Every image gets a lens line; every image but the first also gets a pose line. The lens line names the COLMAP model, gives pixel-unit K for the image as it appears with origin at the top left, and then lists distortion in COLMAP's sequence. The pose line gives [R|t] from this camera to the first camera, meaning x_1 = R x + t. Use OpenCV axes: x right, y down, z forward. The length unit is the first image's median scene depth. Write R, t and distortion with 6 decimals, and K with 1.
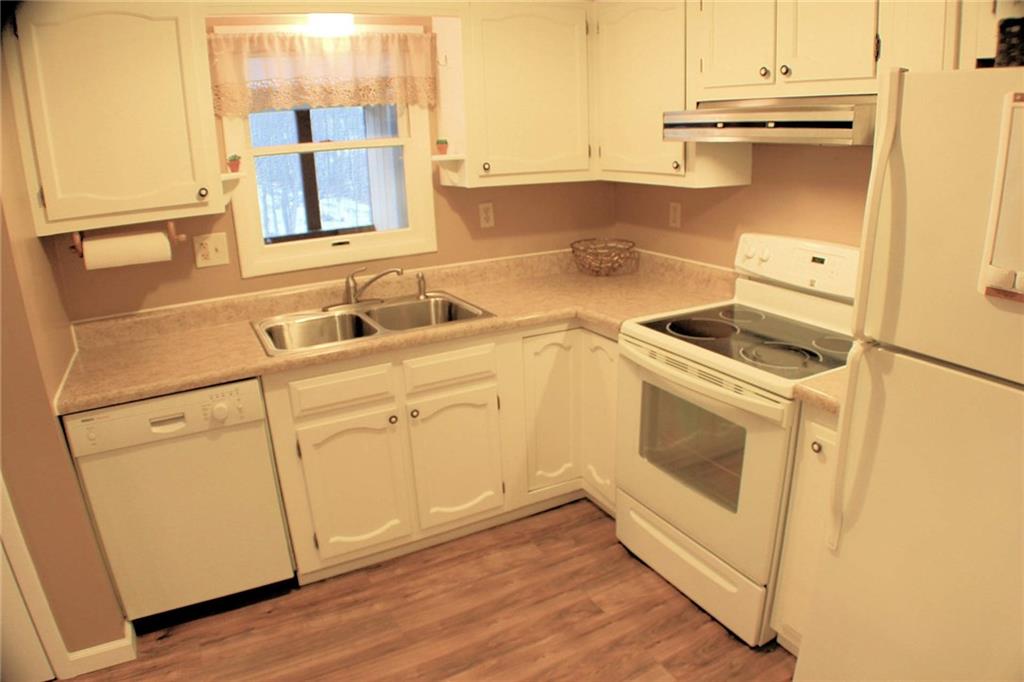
lens RADIAL K [[671.3, 0, 513.3], [0, 671.3, 355.4], [0, 0, 1]] dist [-0.195945, 0.065628]
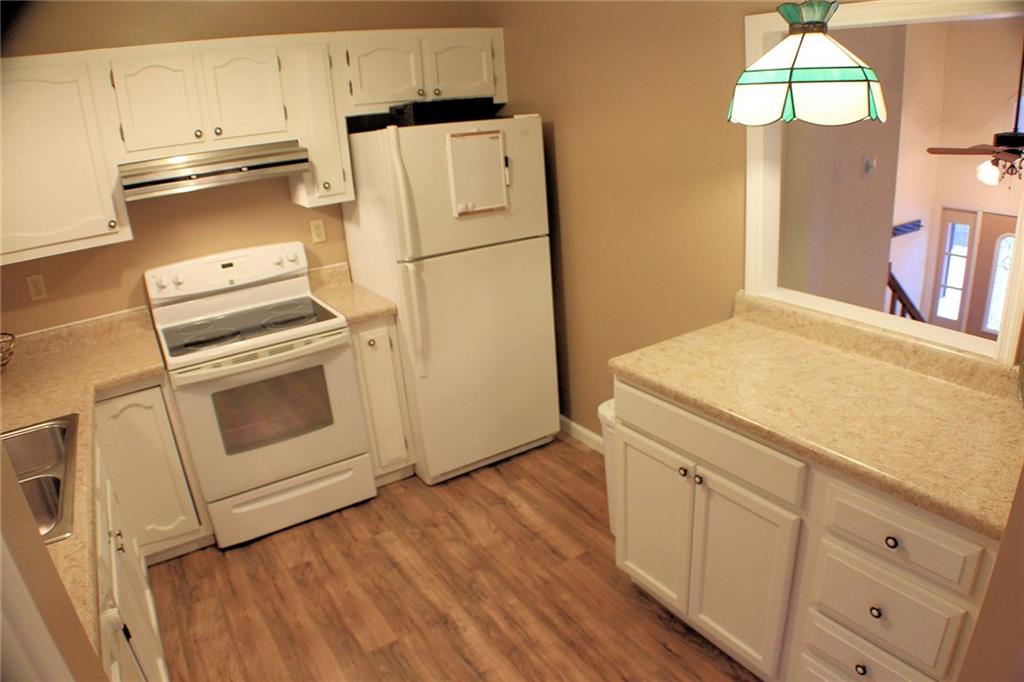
lens RADIAL K [[671.3, 0, 513.3], [0, 671.3, 355.4], [0, 0, 1]] dist [-0.195945, 0.065628]
pose [[-0.078162, -0.315467, 0.945712, -0.928531], [0.383345, 0.866171, 0.320617, -0.186765], [-0.920292, 0.387594, 0.053231, 0.430720]]
